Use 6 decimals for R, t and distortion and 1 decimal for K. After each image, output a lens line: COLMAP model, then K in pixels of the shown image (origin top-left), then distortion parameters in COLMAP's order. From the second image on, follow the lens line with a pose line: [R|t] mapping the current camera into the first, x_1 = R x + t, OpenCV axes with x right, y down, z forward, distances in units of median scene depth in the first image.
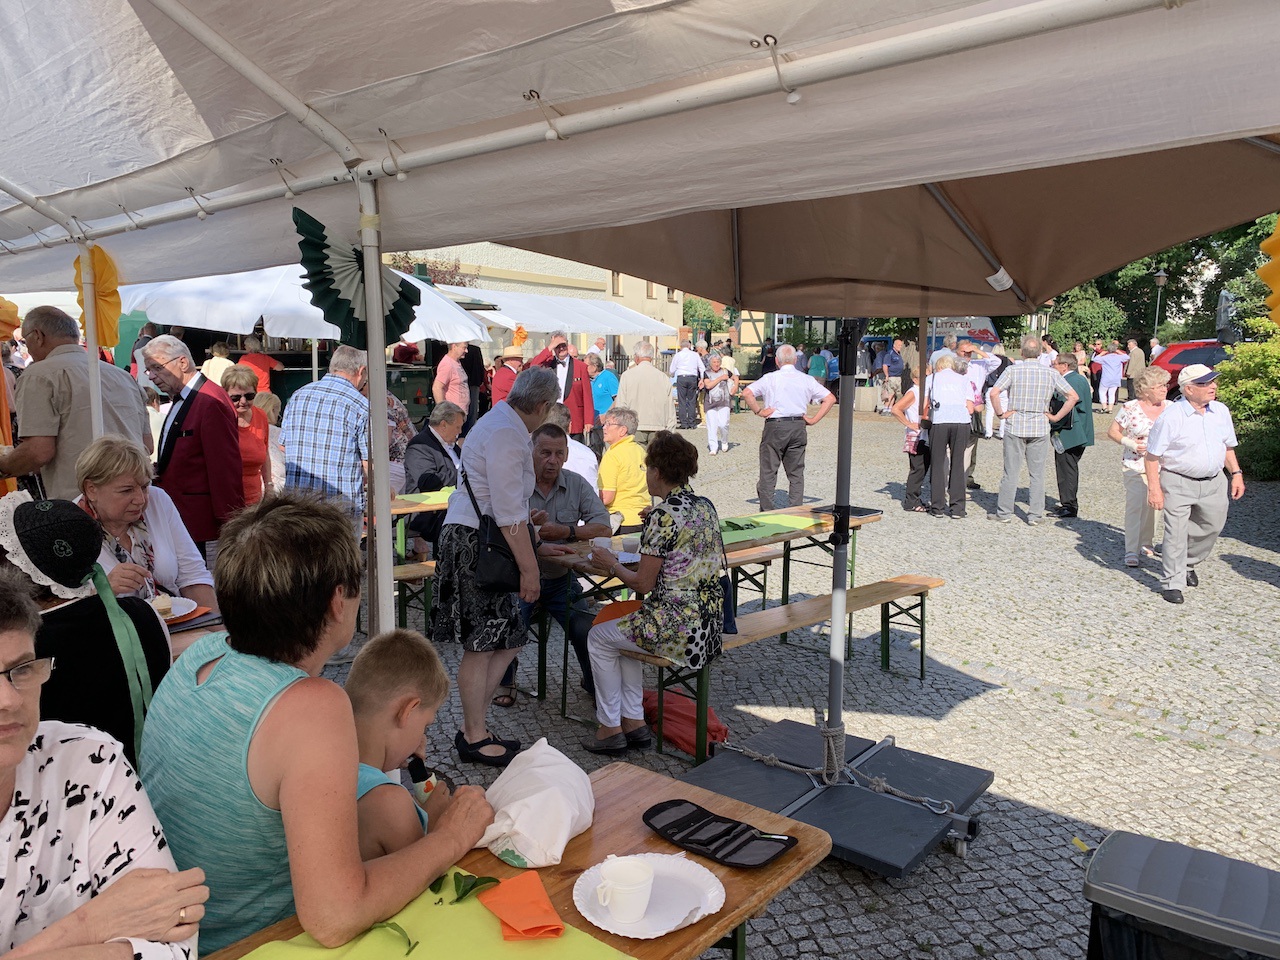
lens RADIAL K [[964.1, 0, 634.7], [0, 964.1, 482.3], [0, 0, 1]] dist [-0.006209, 0.007649]
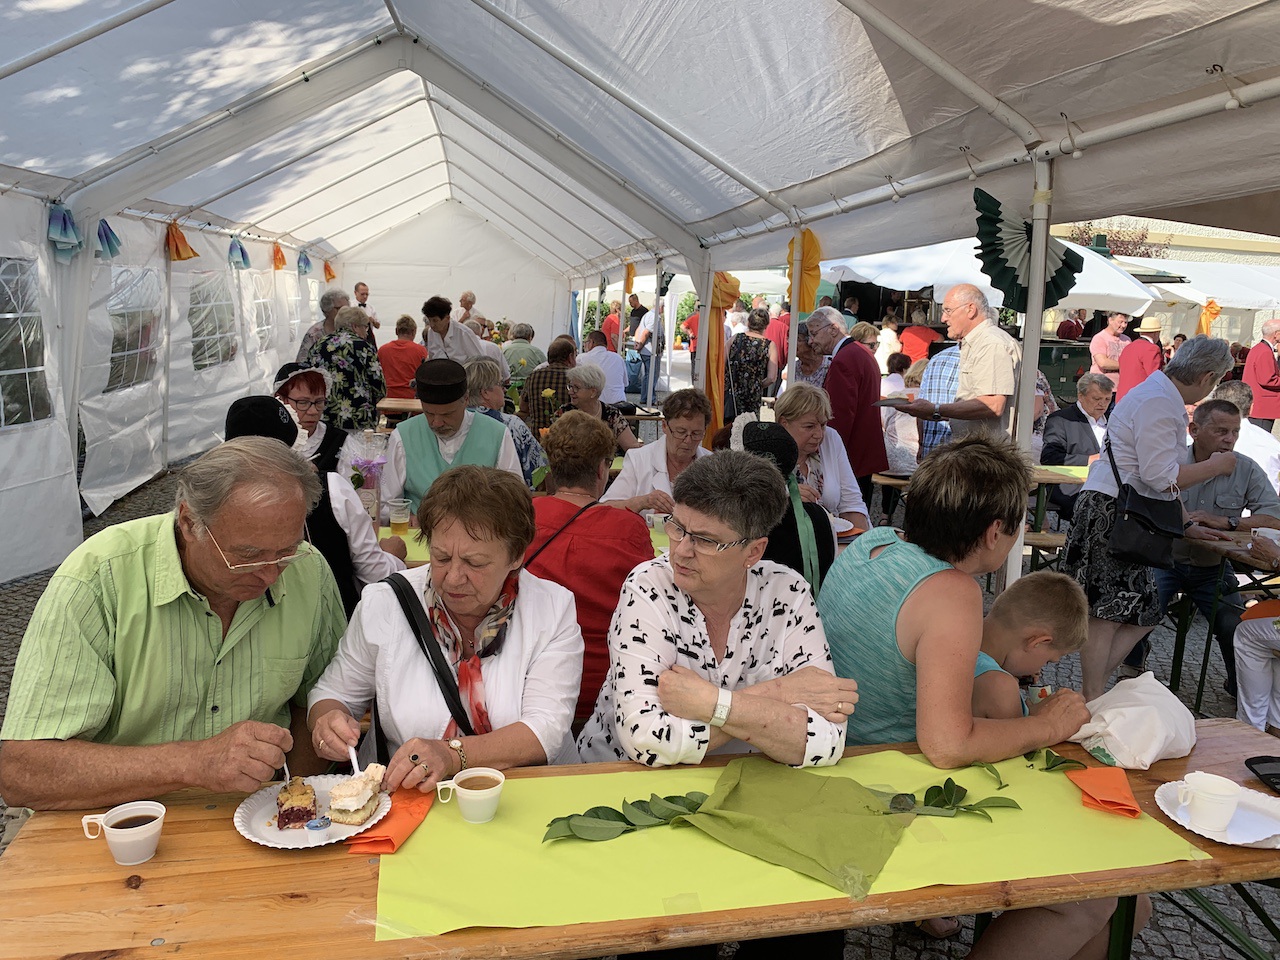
lens RADIAL K [[988.5, 0, 640.0], [0, 988.5, 480.0], [0, 0, 1]] dist [0.015000, 0.003681]
pose [[0.802914, 0.111629, -0.585550, 0.055858], [-0.102162, 0.993544, 0.049322, 0.042439], [0.587275, 0.020220, 0.809135, -0.181186]]
